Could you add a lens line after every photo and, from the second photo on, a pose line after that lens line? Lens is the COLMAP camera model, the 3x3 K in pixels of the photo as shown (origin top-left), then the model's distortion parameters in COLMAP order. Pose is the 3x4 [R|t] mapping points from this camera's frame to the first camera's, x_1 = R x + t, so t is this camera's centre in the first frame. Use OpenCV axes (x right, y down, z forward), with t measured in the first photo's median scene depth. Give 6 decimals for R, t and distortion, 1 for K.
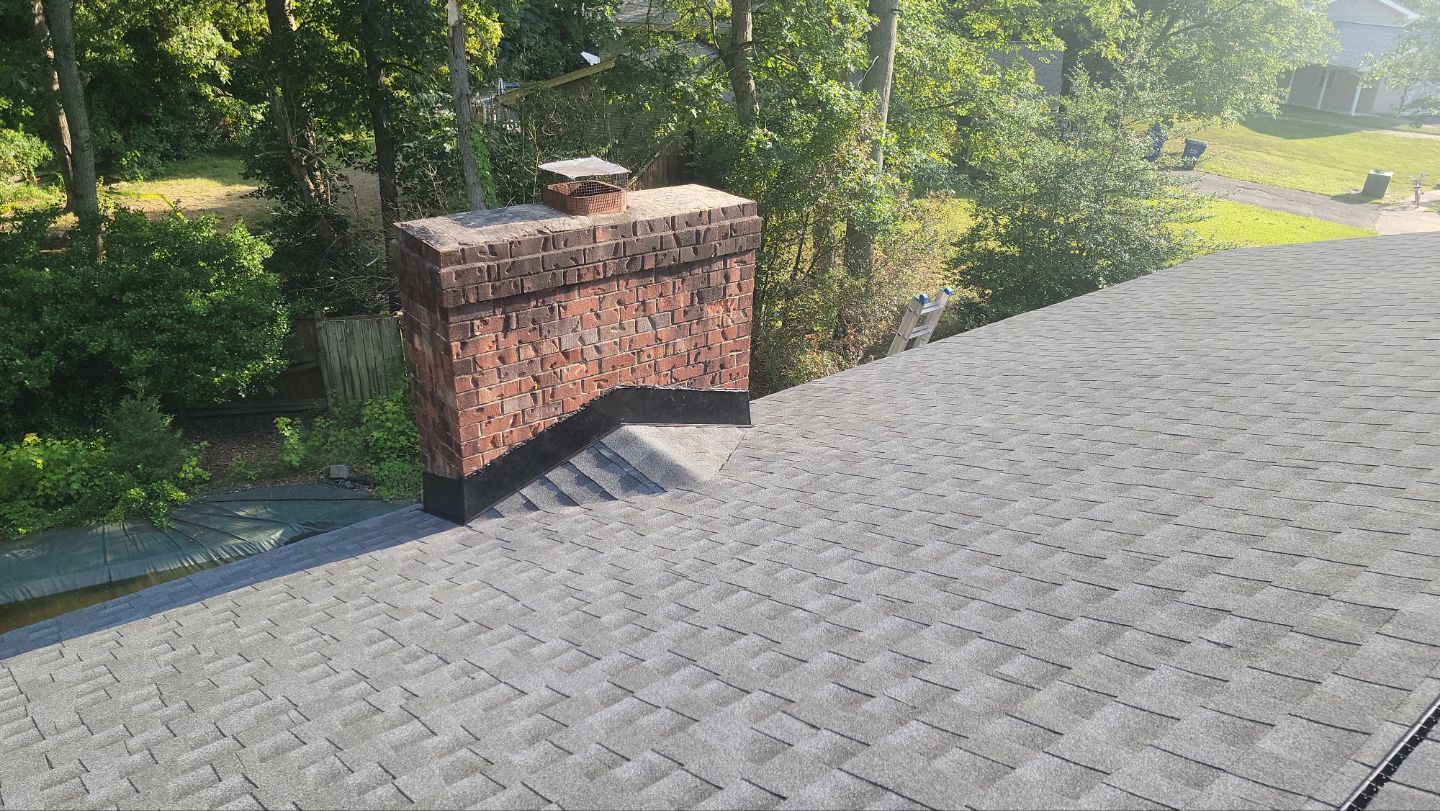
lens RADIAL K [[1039.5, 0, 697.9], [0, 1039.5, 413.5], [0, 0, 1]] dist [0.111214, -0.094498]
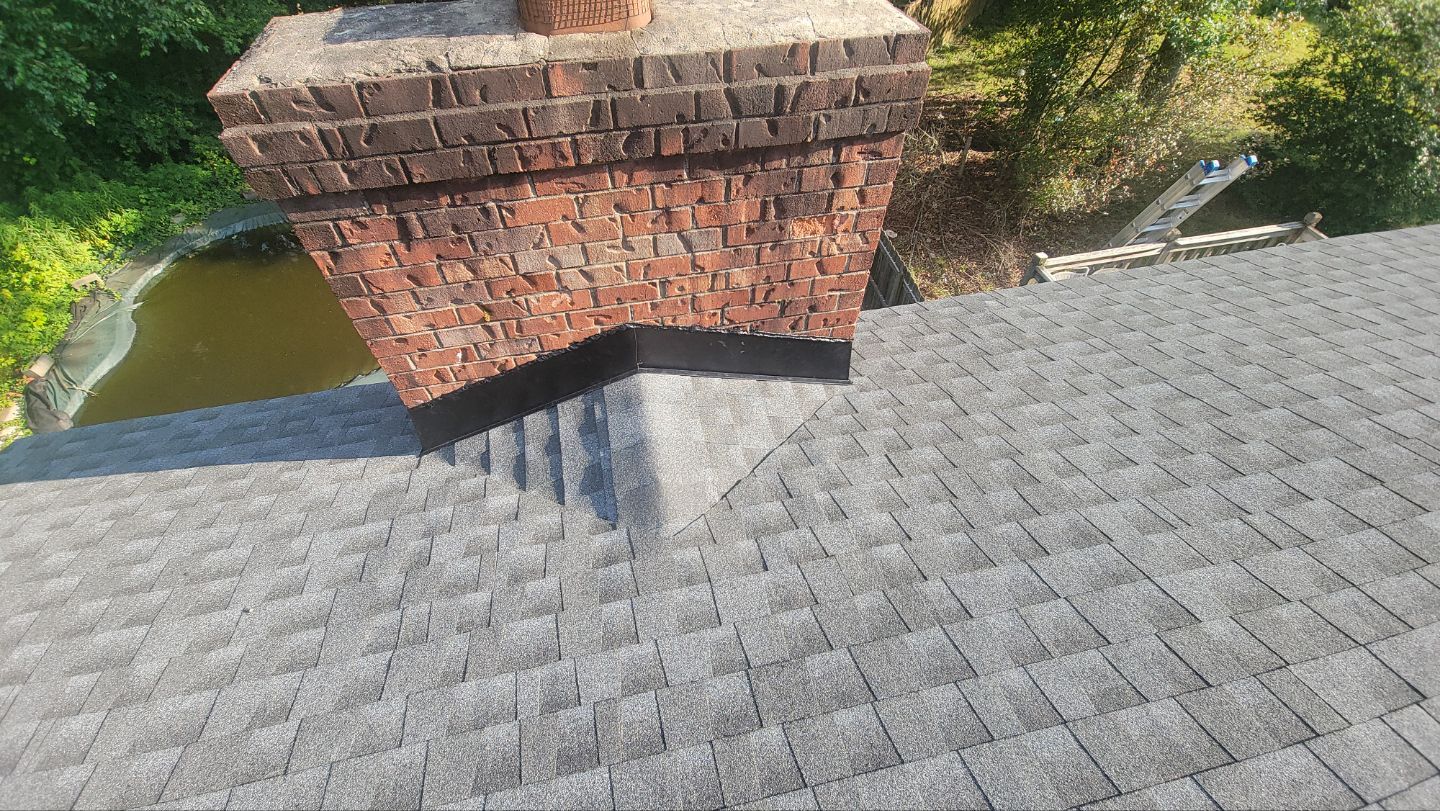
lens RADIAL K [[563.2, 0, 719.6], [0, 563.2, 408.7], [0, 0, 1]] dist [-0.001530, -0.000139]
pose [[0.897118, 0.318438, -0.306230, 0.113926], [-0.152225, 0.873514, 0.462386, -0.166063], [0.414738, -0.368199, 0.832119, 0.718773]]
